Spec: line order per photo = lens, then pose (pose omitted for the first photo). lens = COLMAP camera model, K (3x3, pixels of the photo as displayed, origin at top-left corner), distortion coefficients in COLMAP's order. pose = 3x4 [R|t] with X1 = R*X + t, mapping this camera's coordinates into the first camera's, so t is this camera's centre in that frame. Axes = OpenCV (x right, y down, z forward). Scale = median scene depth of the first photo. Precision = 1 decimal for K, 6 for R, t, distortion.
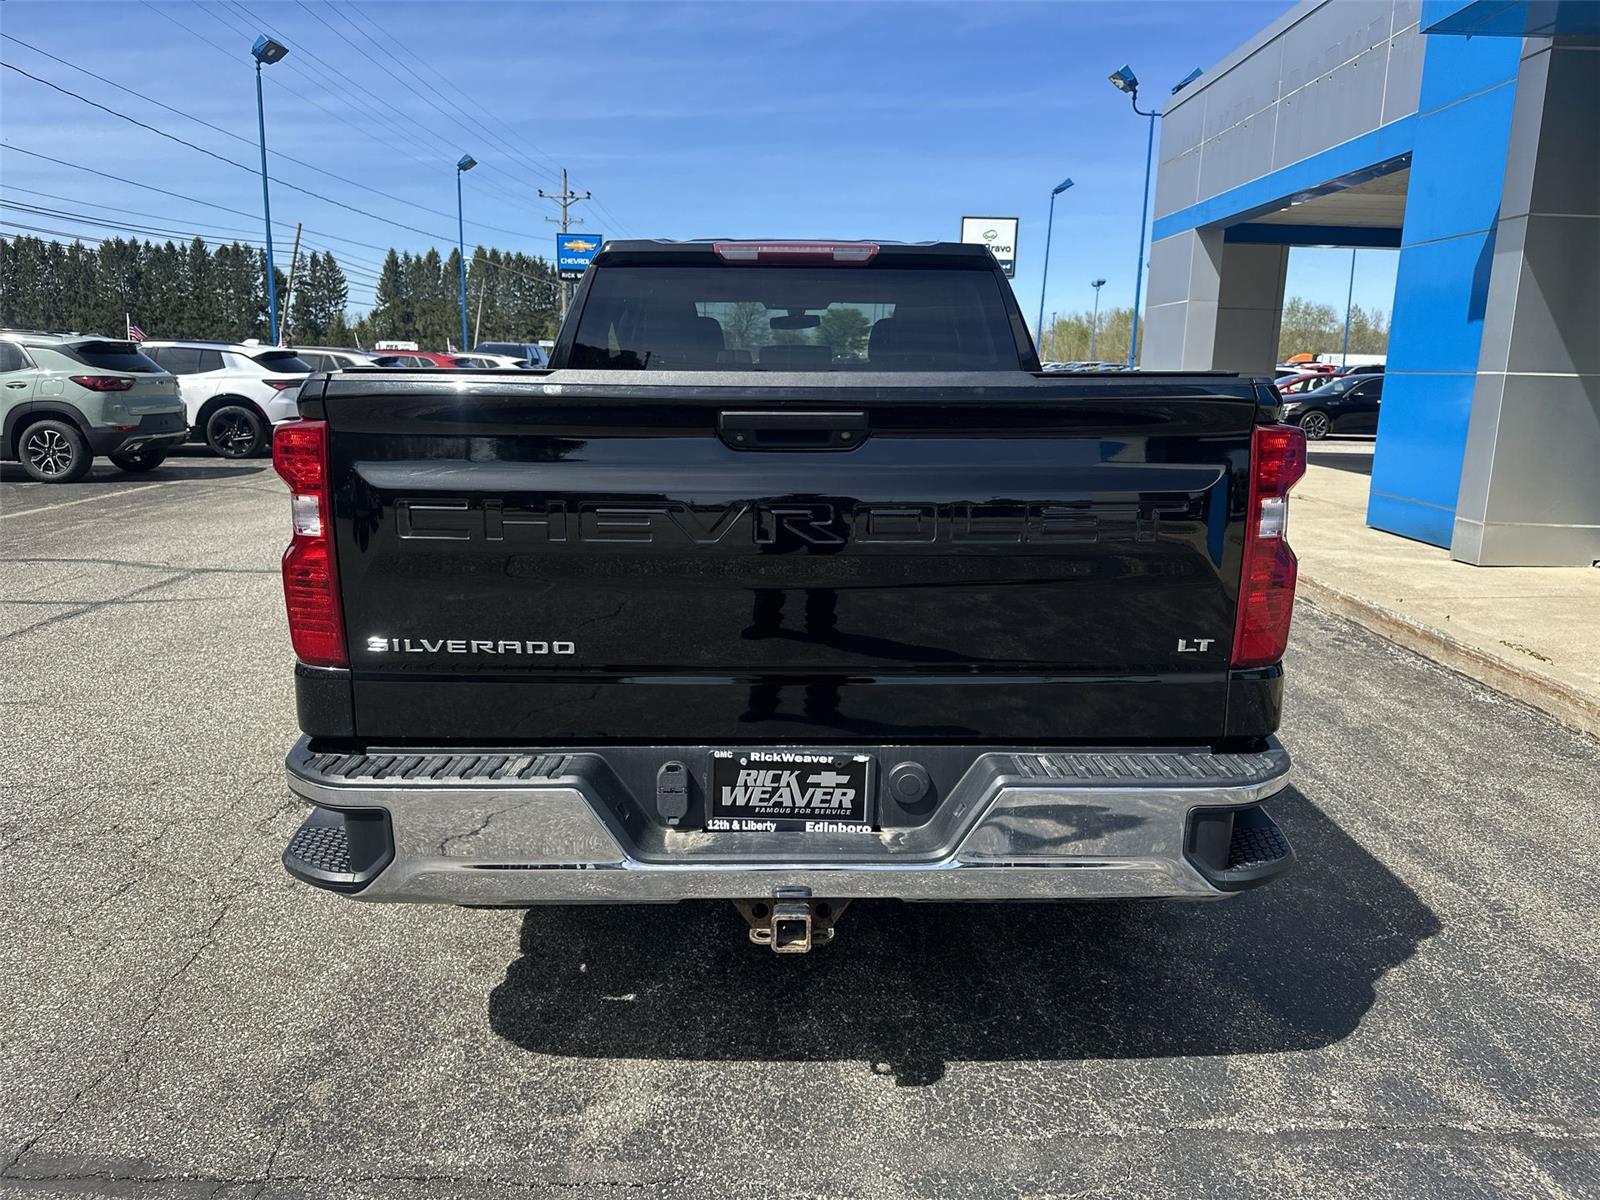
lens RADIAL K [[1127.1, 0, 812.5], [0, 1127.1, 581.8], [0, 0, 1]] dist [0.033146, -0.035883]
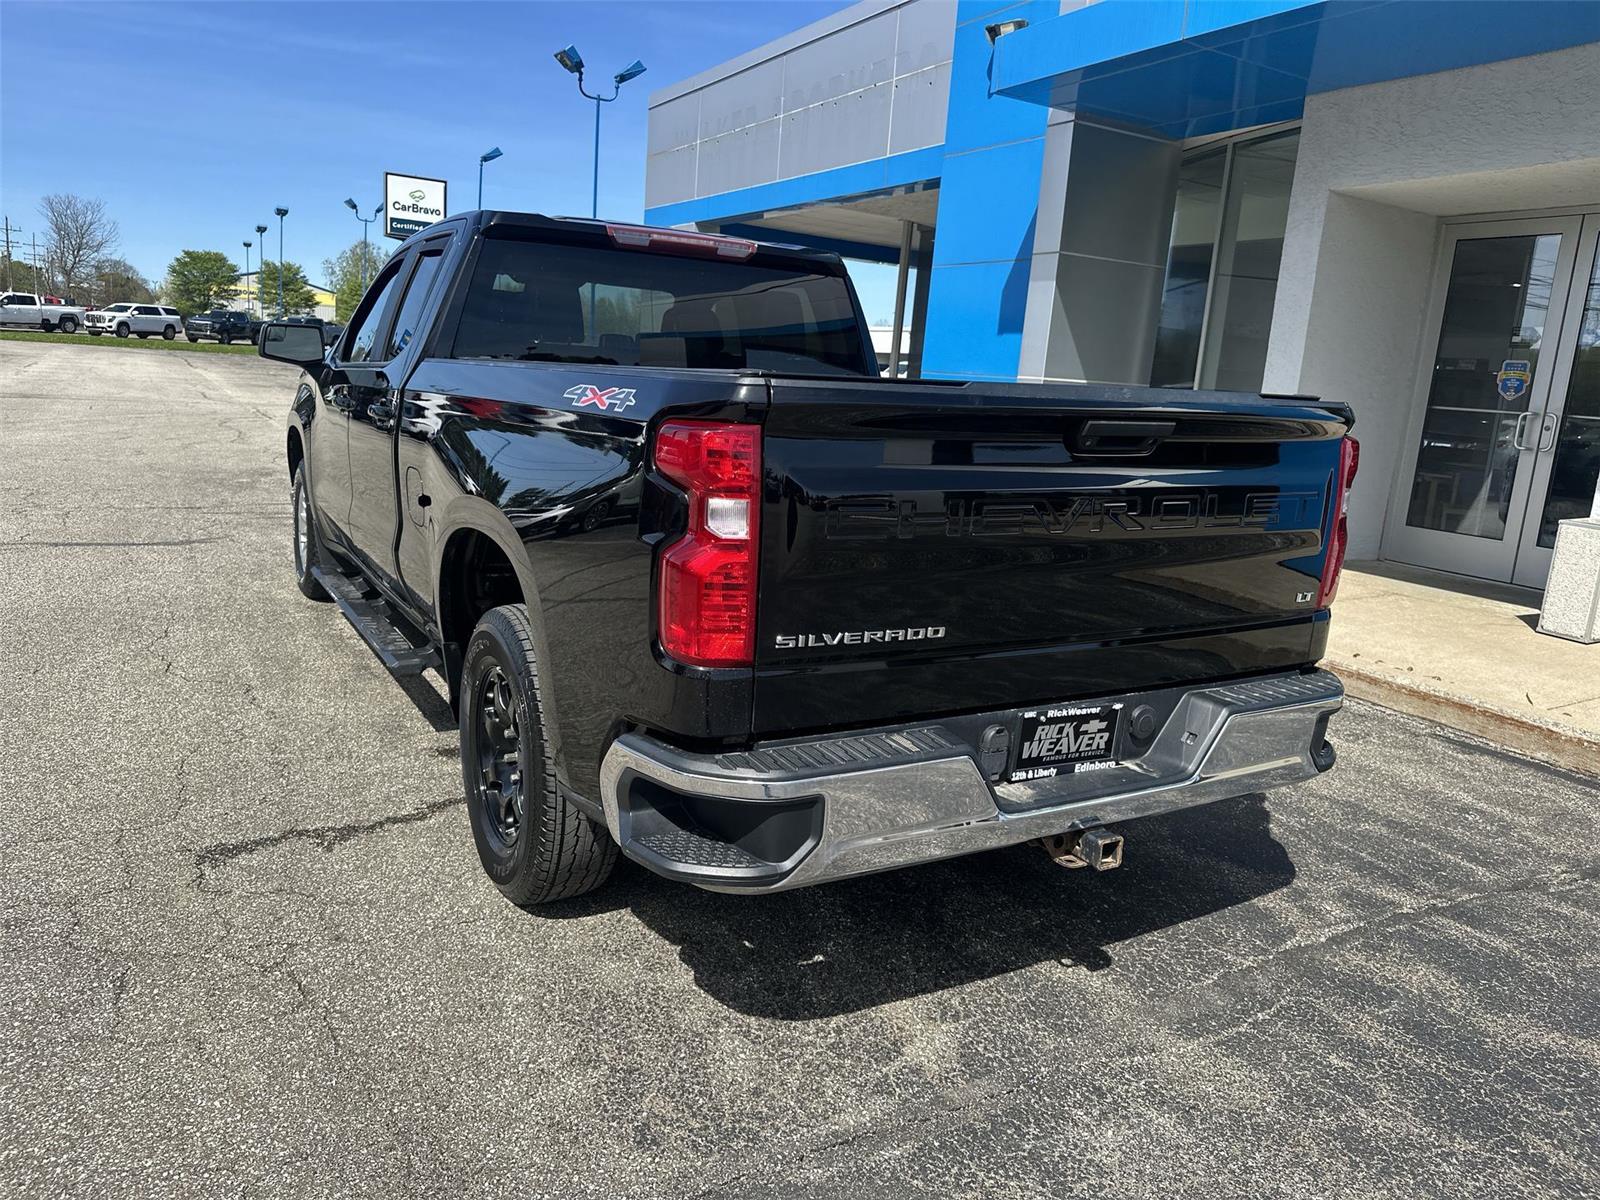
lens RADIAL K [[1127.1, 0, 794.2], [0, 1127.1, 597.8], [0, 0, 1]] dist [0.033146, -0.035883]
pose [[0.872045, -0.057546, 0.486030, -0.818101], [0.039685, 0.998108, 0.046972, -0.030144], [-0.487813, -0.021674, 0.872679, 0.103541]]
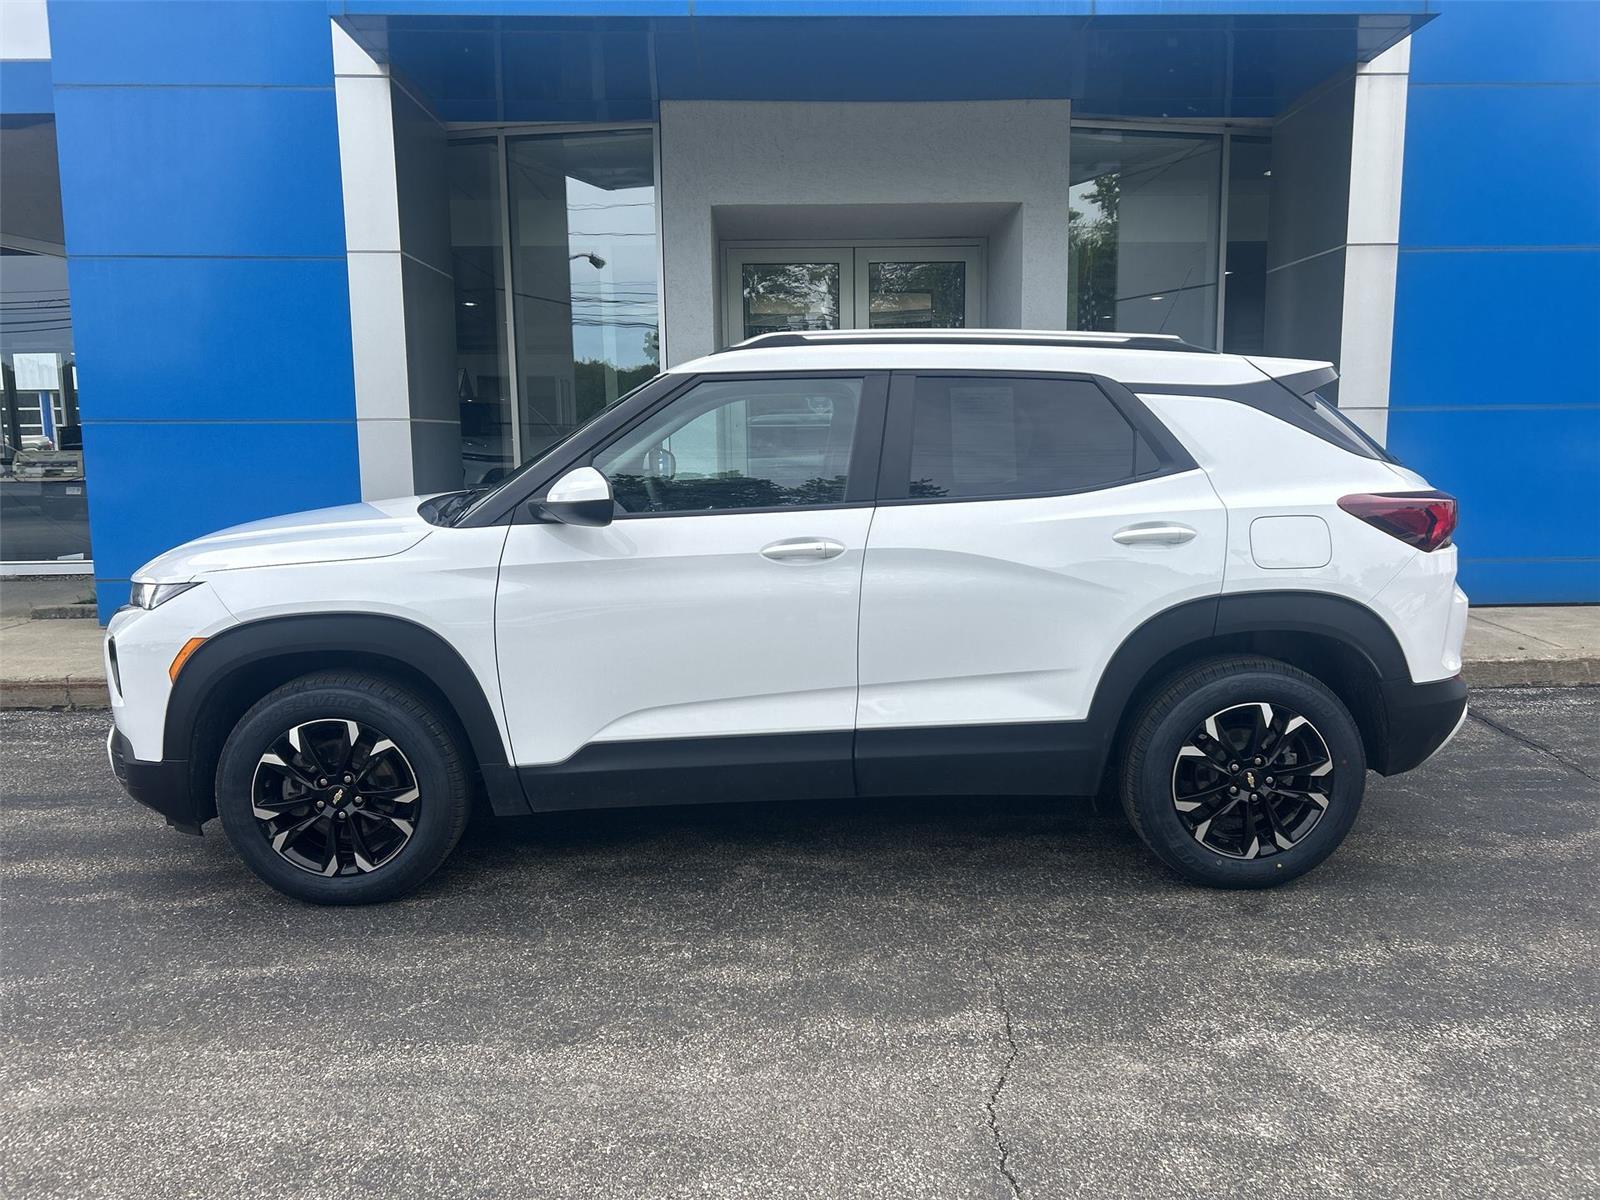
lens RADIAL K [[1204.8, 0, 807.0], [0, 1204.8, 594.6], [0, 0, 1]] dist [0.050017, -0.048196]
pose [[-0.027135, -0.152588, 0.987917, -1.214007], [0.196862, 0.968112, 0.154936, -0.370416], [-0.980056, 0.198687, 0.003769, 1.921356]]
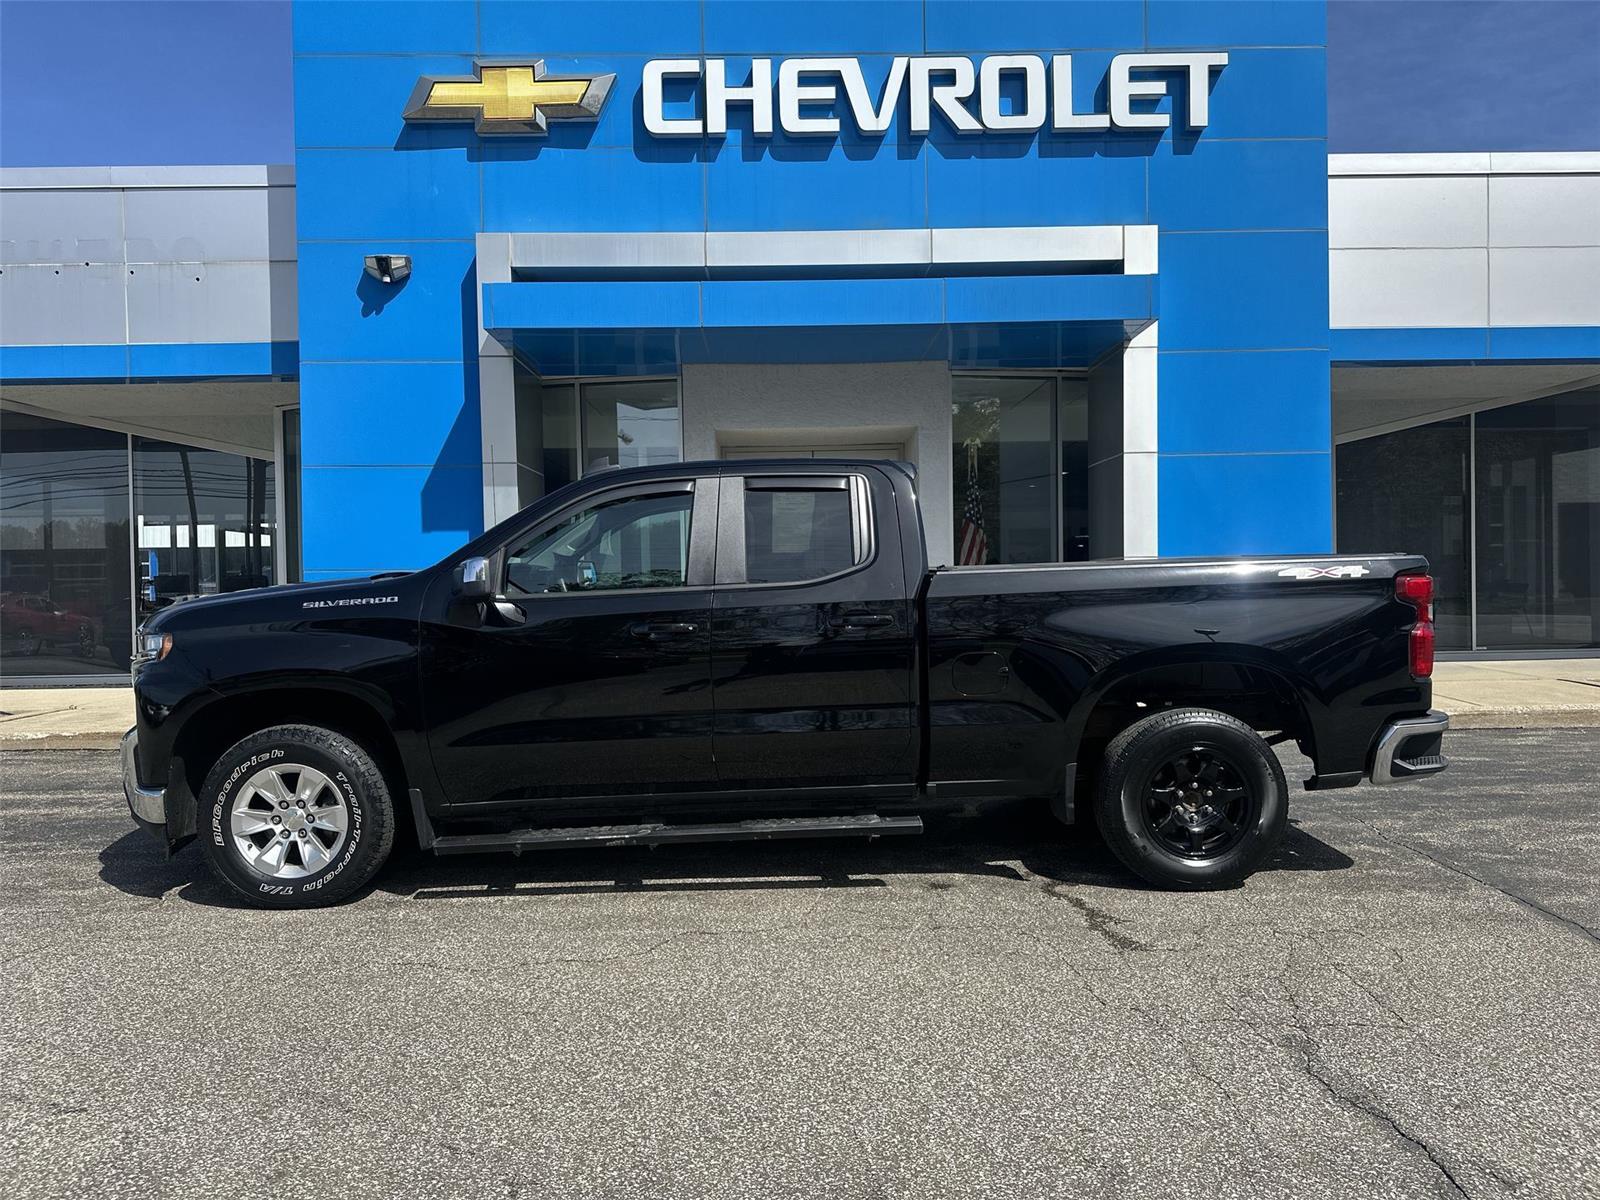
lens RADIAL K [[1127.1, 0, 793.1], [0, 1127.1, 601.8], [0, 0, 1]] dist [0.033146, -0.035883]
pose [[-0.009605, -0.037896, 0.999236, -2.341870], [0.202182, 0.978569, 0.039055, -0.349975], [-0.979301, 0.202403, -0.001737, 1.826967]]
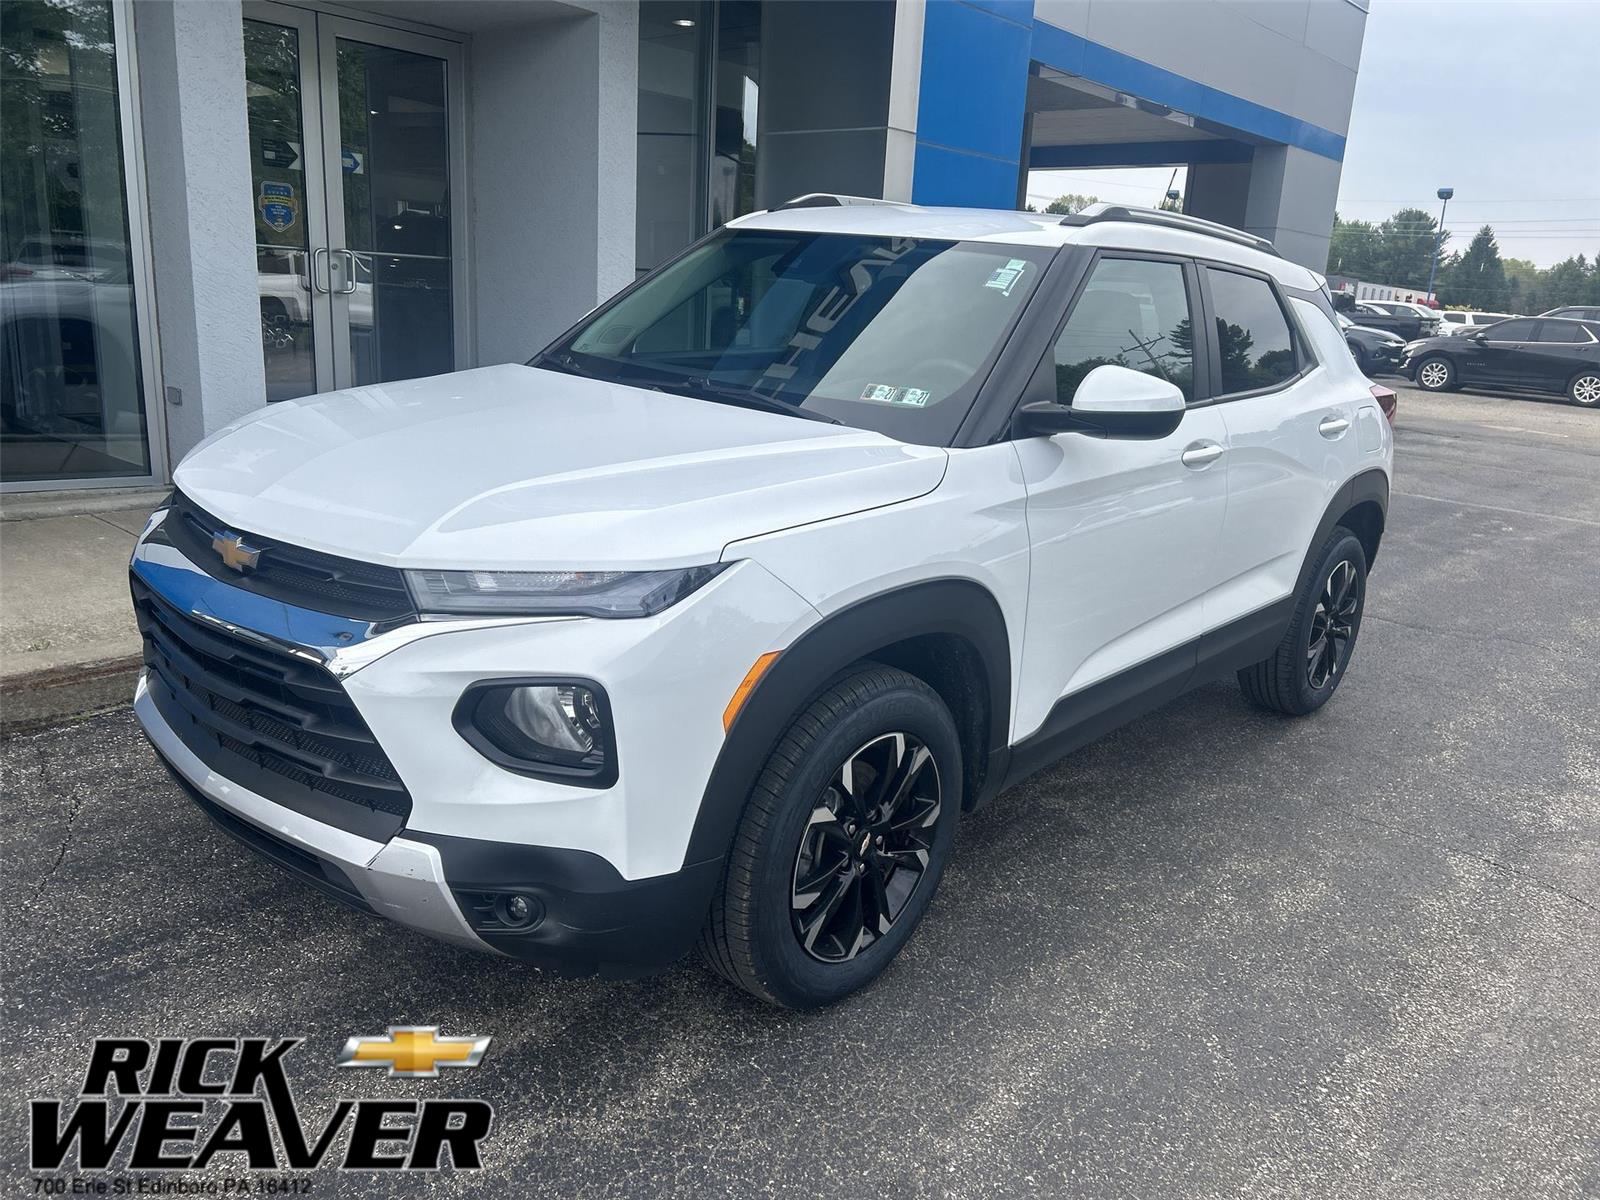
lens RADIAL K [[1204.8, 0, 819.3], [0, 1204.8, 603.0], [0, 0, 1]] dist [0.050017, -0.048196]
pose [[-0.752593, -0.227677, 0.617873, -0.402186], [0.049263, 0.916226, 0.397621, -0.589241], [-0.656641, 0.329685, -0.678329, 3.079396]]
